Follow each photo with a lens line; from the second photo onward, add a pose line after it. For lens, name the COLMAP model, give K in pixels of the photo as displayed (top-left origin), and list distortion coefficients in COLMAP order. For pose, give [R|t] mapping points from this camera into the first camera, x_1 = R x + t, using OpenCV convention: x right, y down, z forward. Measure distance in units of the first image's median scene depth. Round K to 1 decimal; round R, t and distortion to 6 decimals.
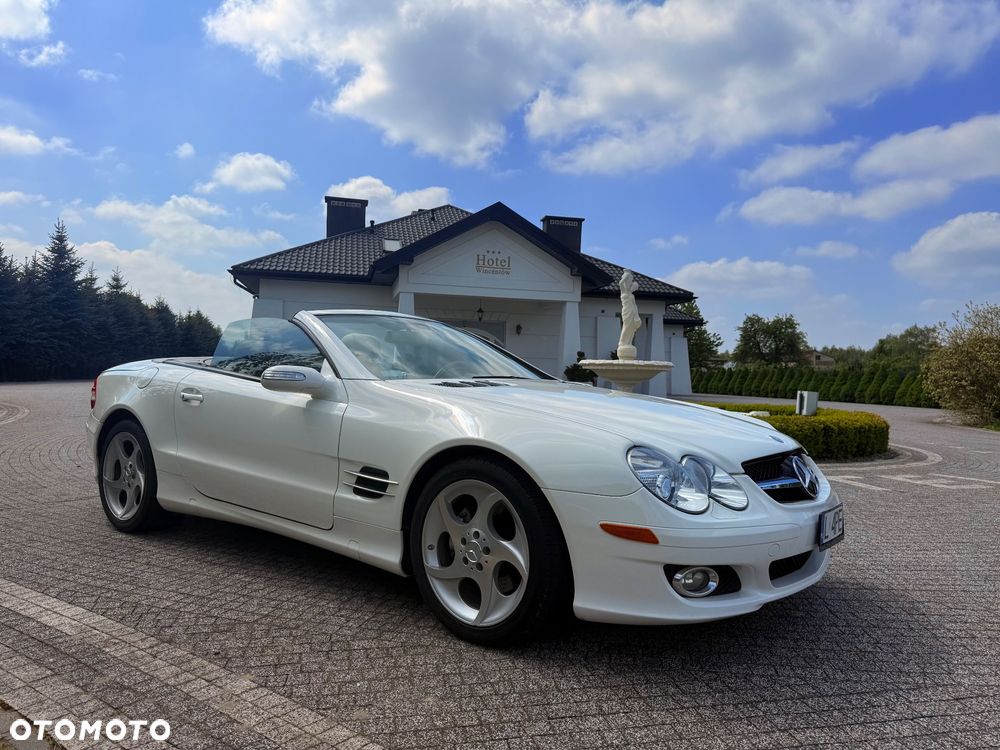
lens RADIAL K [[719.1, 0, 501.3], [0, 719.1, 379.0], [0, 0, 1]] dist [0.030207, -0.032357]
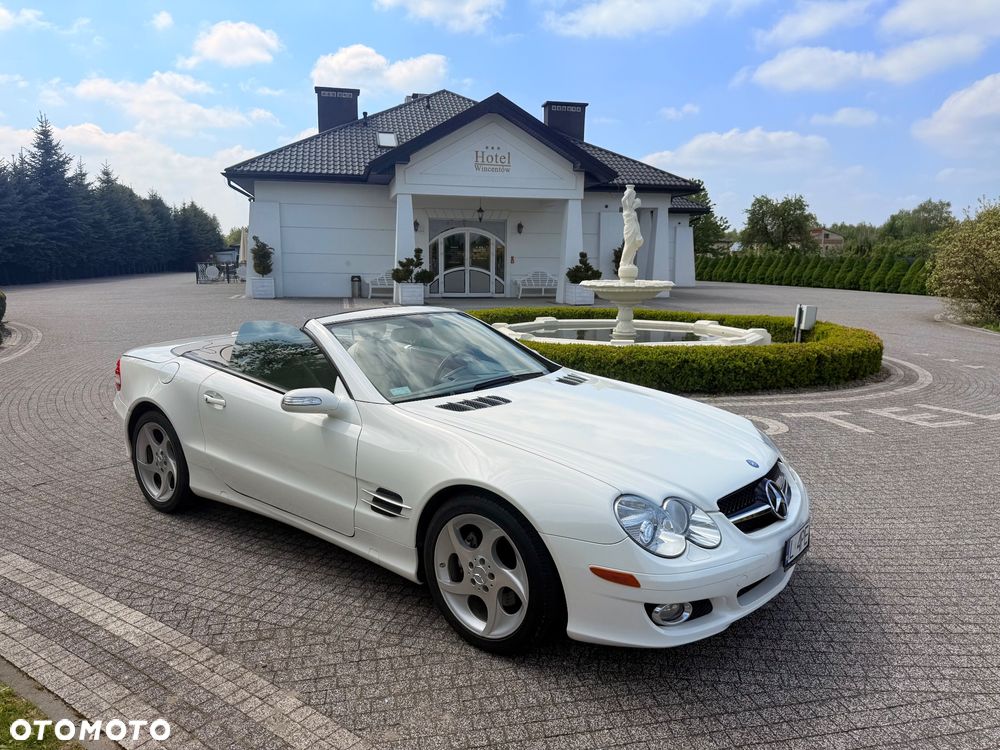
lens RADIAL K [[725.7, 0, 497.5], [0, 725.7, 375.2], [0, 0, 1]] dist [0.012121, -0.007422]
pose [[0.999819, -0.015516, -0.011009, 0.003440], [0.017177, 0.984992, 0.171744, -0.143059], [0.008179, -0.171902, 0.985080, -0.041546]]
